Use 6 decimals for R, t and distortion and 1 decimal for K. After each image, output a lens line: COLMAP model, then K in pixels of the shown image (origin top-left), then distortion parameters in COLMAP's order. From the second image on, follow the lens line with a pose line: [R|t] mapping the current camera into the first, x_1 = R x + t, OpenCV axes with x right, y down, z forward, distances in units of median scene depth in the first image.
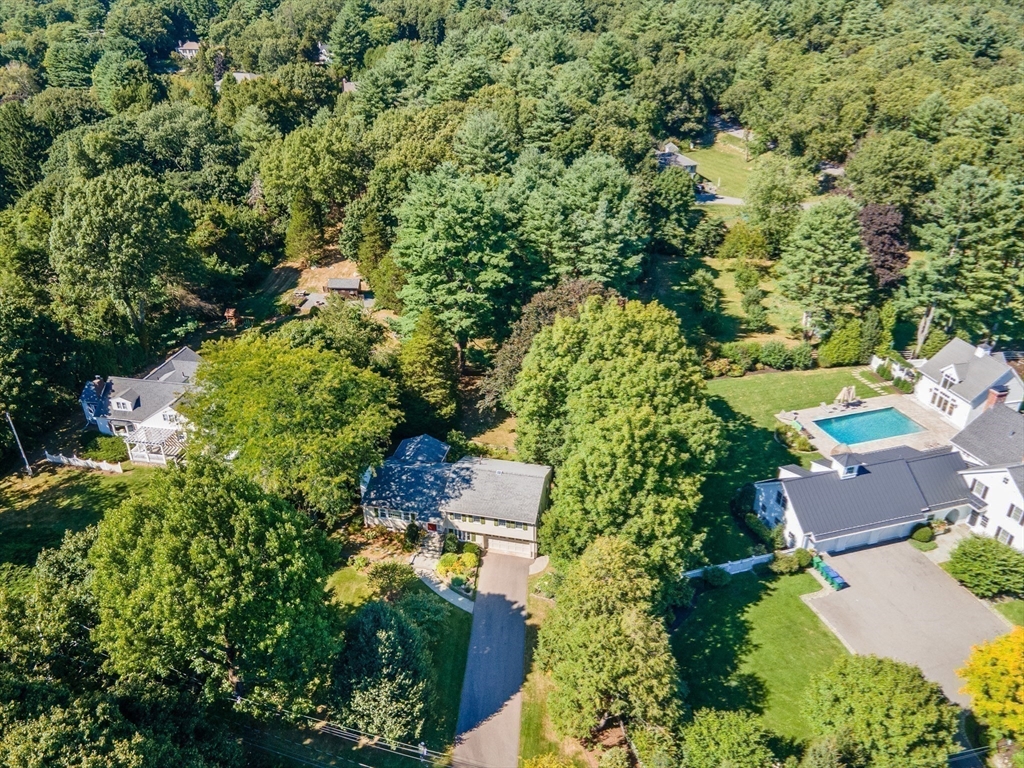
lens RADIAL K [[752.6, 0, 512.0], [0, 752.6, 384.0], [0, 0, 1]] dist [0.041688, -0.001408]
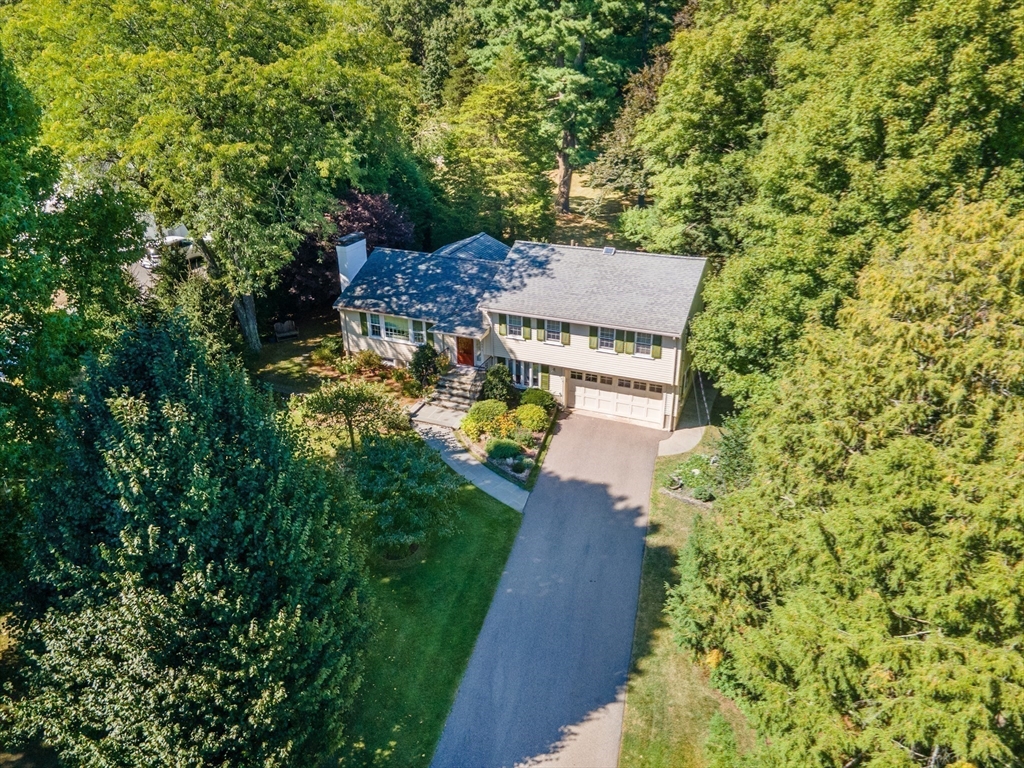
lens RADIAL K [[752.6, 0, 512.0], [0, 752.6, 384.0], [0, 0, 1]] dist [0.041688, -0.001408]
pose [[0.983628, 0.062035, -0.169197, 0.010096], [-0.068260, 0.997179, -0.031219, 0.225038], [0.166783, 0.042258, 0.985088, 0.525081]]
